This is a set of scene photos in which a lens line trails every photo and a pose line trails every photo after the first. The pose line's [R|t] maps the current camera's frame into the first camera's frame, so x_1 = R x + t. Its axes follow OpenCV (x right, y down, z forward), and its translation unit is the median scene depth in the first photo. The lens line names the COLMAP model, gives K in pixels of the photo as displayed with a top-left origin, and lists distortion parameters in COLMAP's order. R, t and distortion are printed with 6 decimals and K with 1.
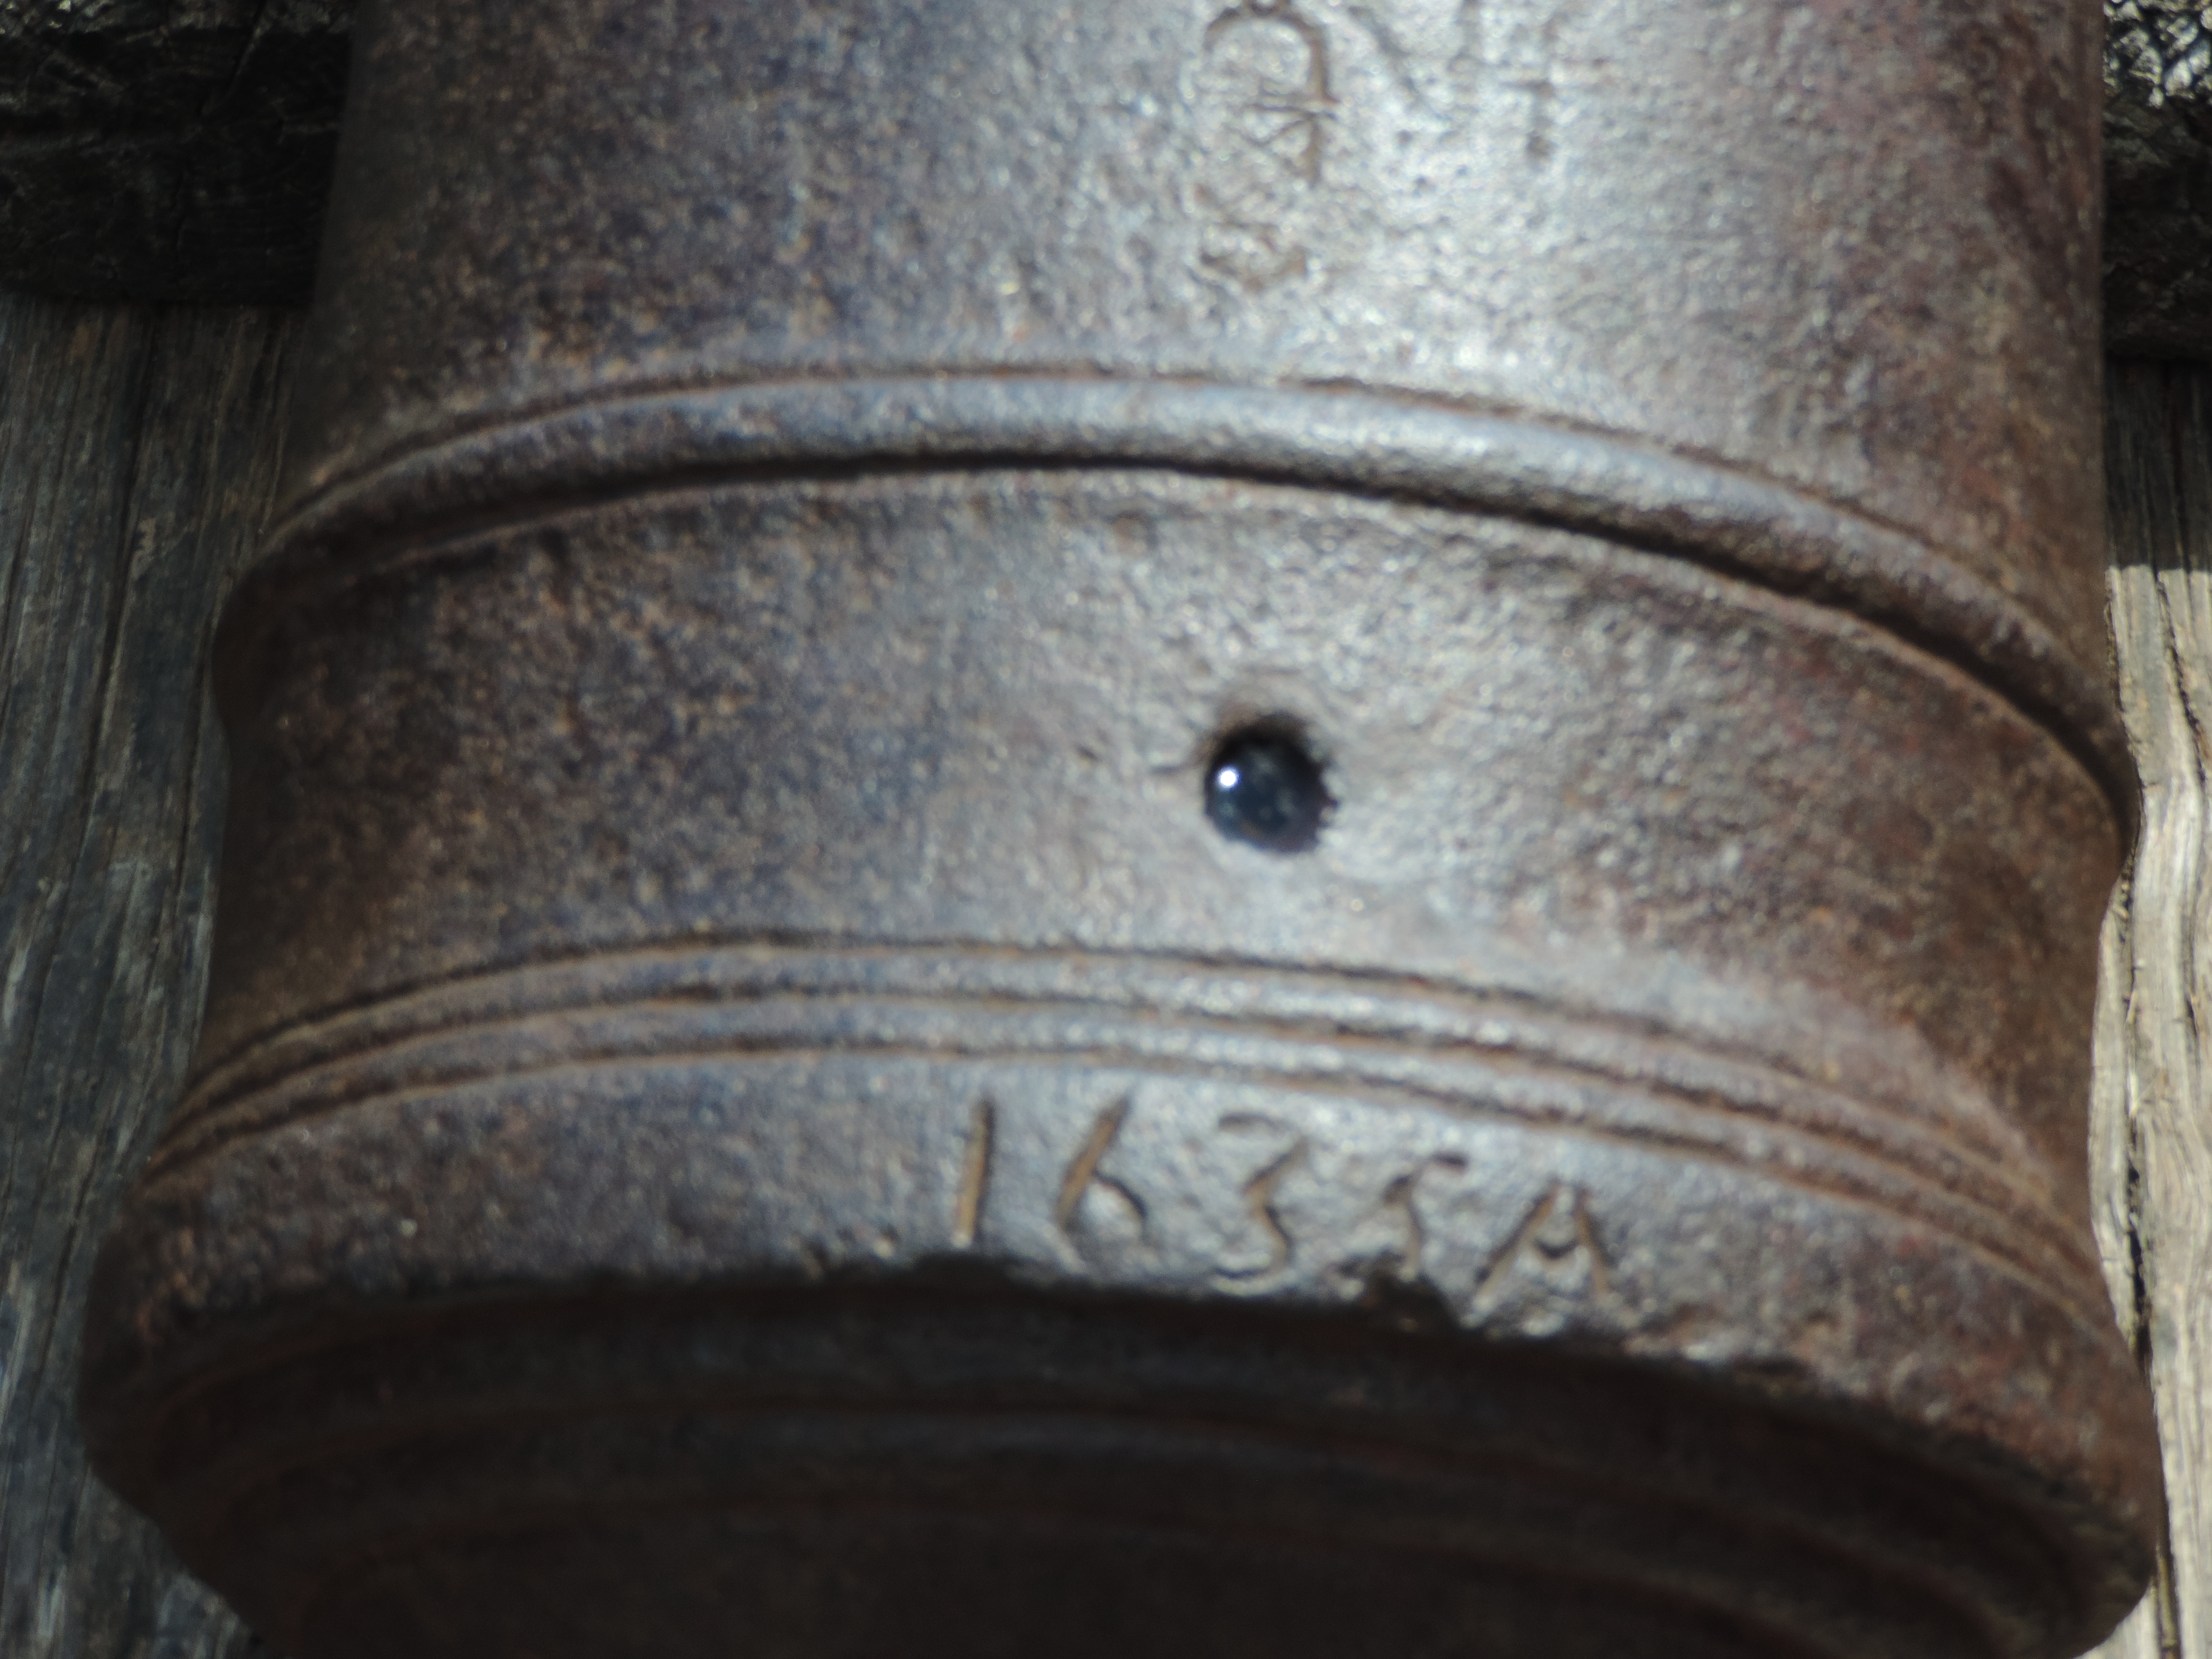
lens RADIAL K [[6262.2, 0, 1107.4], [0, 6262.2, 829.9], [0, 0, 1]] dist [0.083719, 0.000000]
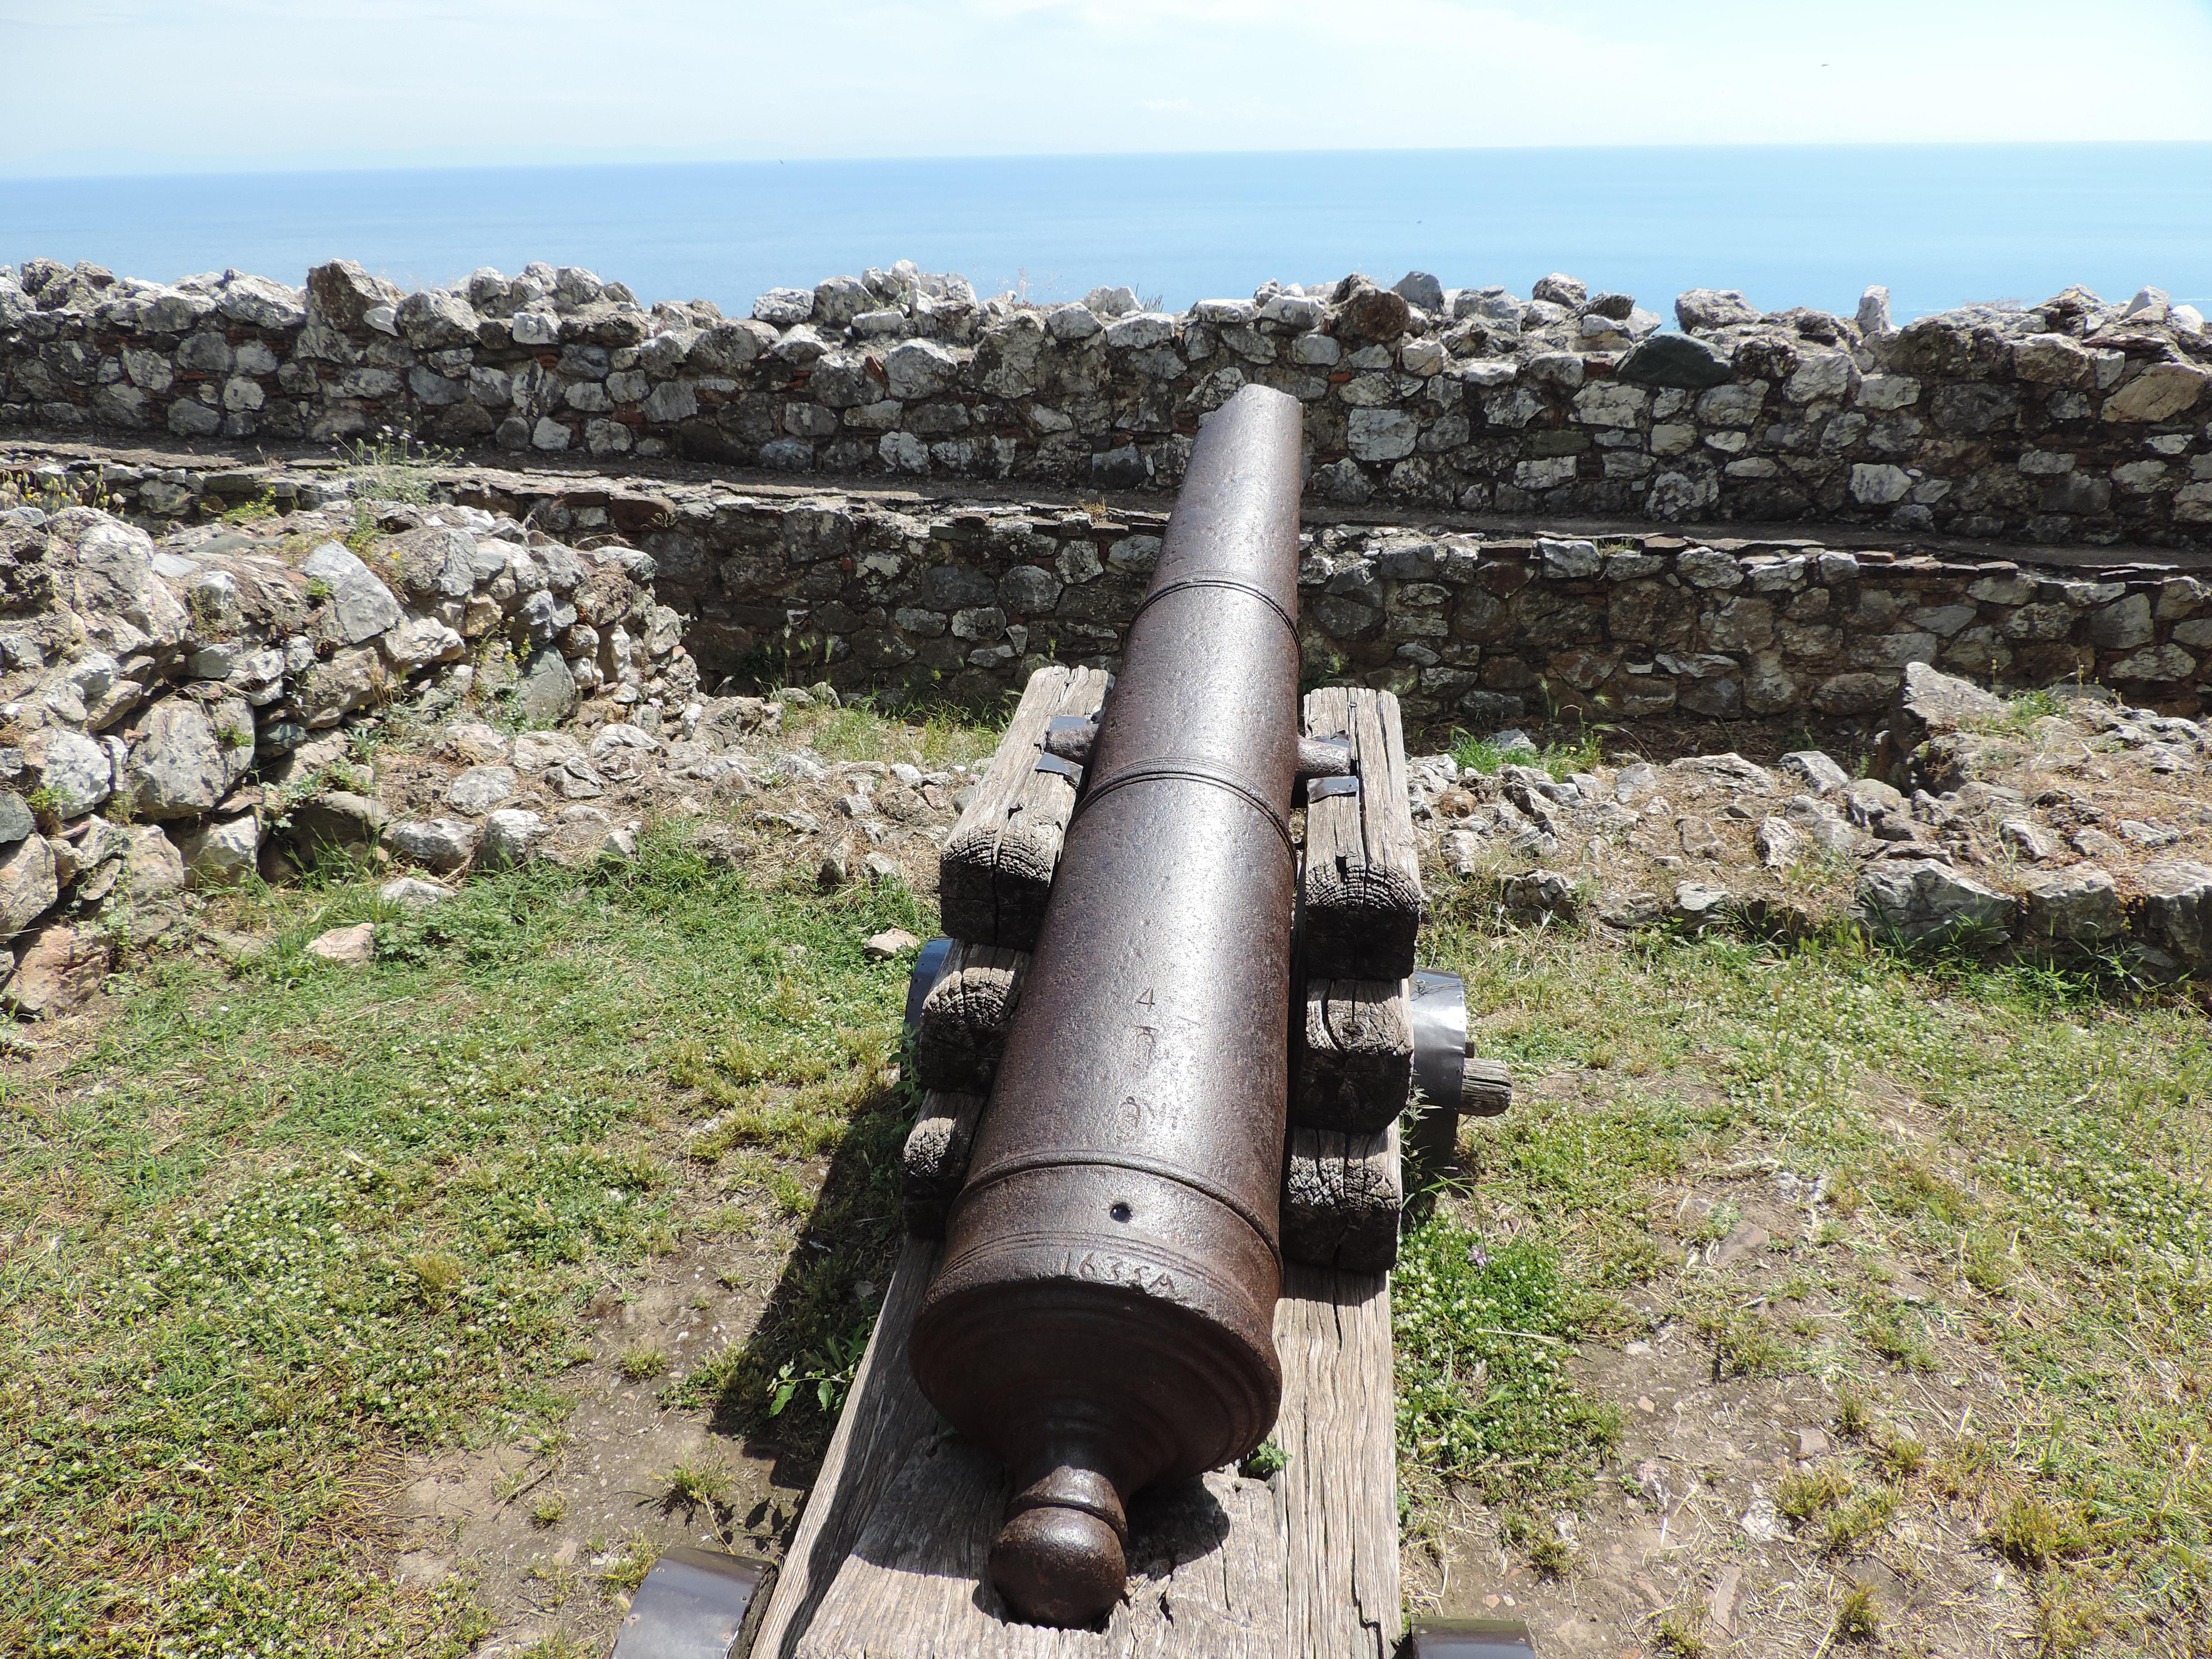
lens RADIAL K [[1574.6, 0, 1105.2], [0, 1574.6, 823.7], [0, 0, 1]] dist [-0.018443, 0.001714]
pose [[0.997501, 0.032354, -0.062811, 0.094349], [-0.059443, 0.864832, -0.498531, 0.428455], [0.038191, 0.501018, 0.864594, -0.495283]]
